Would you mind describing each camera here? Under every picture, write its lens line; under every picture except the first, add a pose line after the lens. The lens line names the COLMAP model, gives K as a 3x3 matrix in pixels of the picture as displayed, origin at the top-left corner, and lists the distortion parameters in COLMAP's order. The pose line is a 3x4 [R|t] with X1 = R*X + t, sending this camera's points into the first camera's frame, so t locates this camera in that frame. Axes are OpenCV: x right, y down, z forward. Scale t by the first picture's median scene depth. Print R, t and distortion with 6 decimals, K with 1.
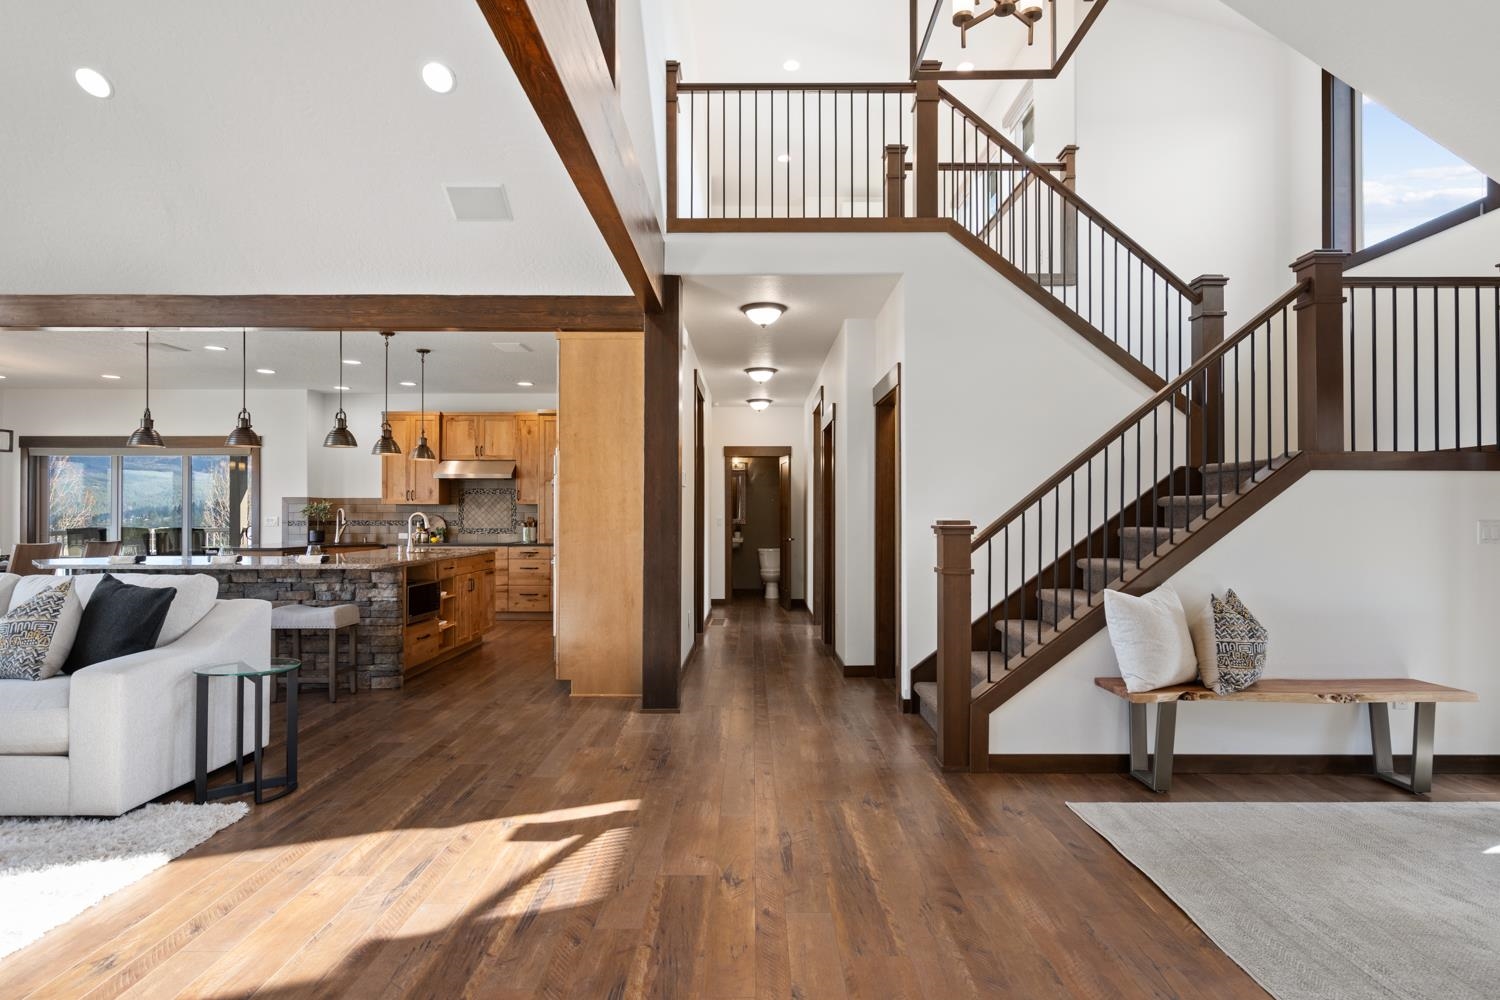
lens RADIAL K [[801.3, 0, 749.0], [0, 801.3, 506.9], [0, 0, 1]] dist [-0.003478, -0.003090]
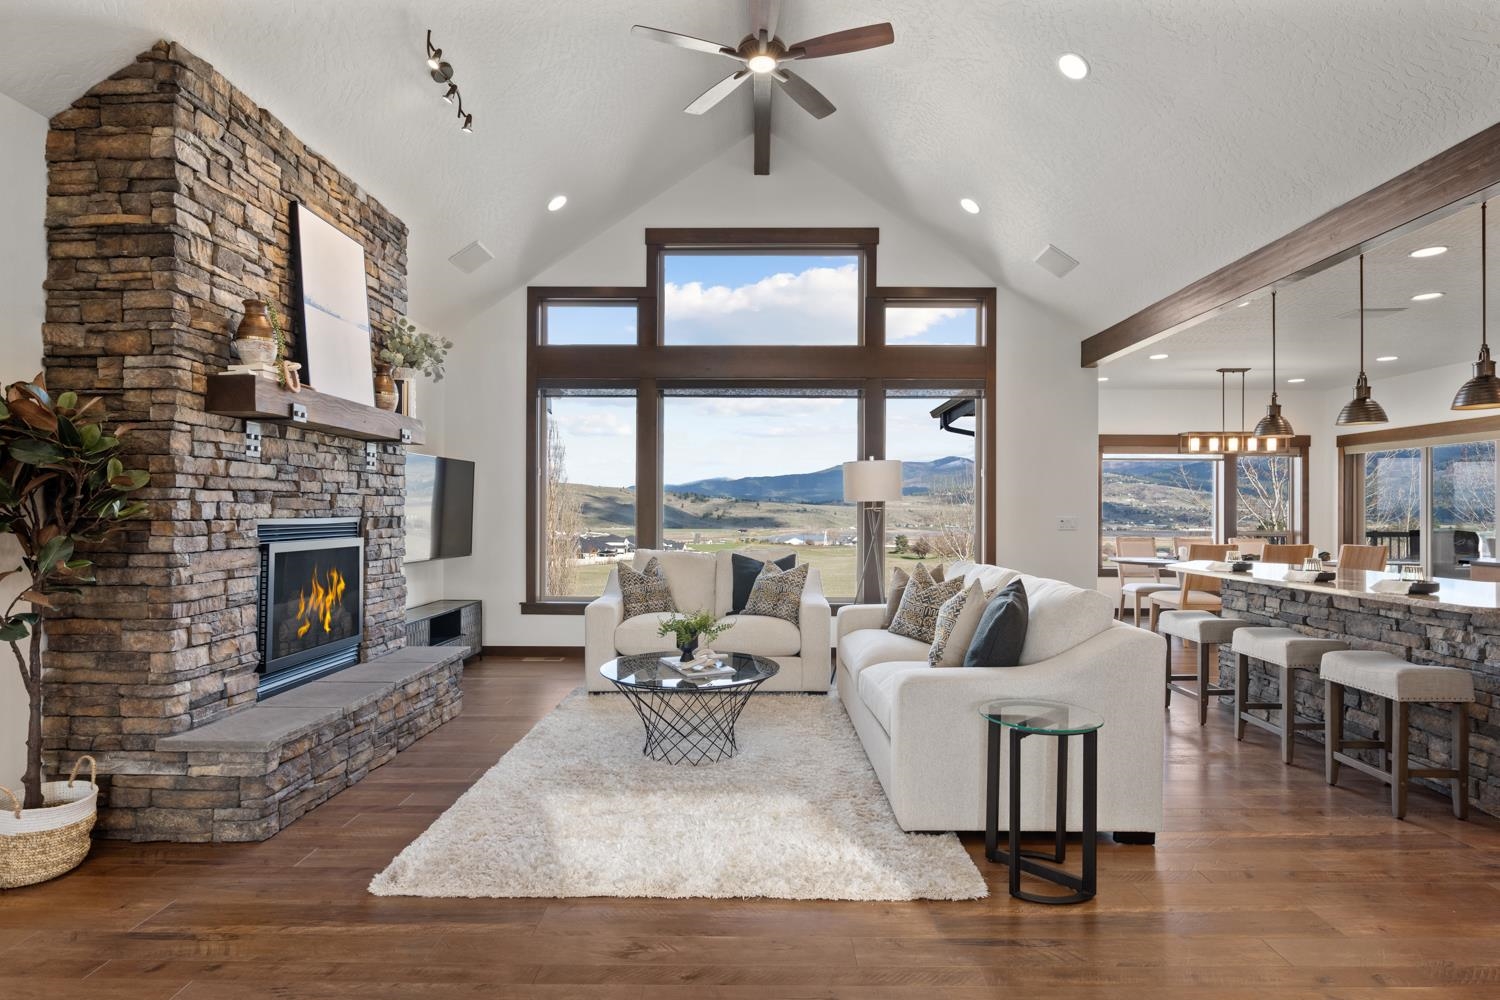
lens RADIAL K [[801.3, 0, 757.5], [0, 801.3, 497.9], [0, 0, 1]] dist [-0.003478, -0.003090]
pose [[0.017327, -0.011551, -0.999783, 0.086063], [-0.004169, 0.999924, -0.011625, 0.003925], [0.999841, 0.004370, 0.017277, 0.456728]]
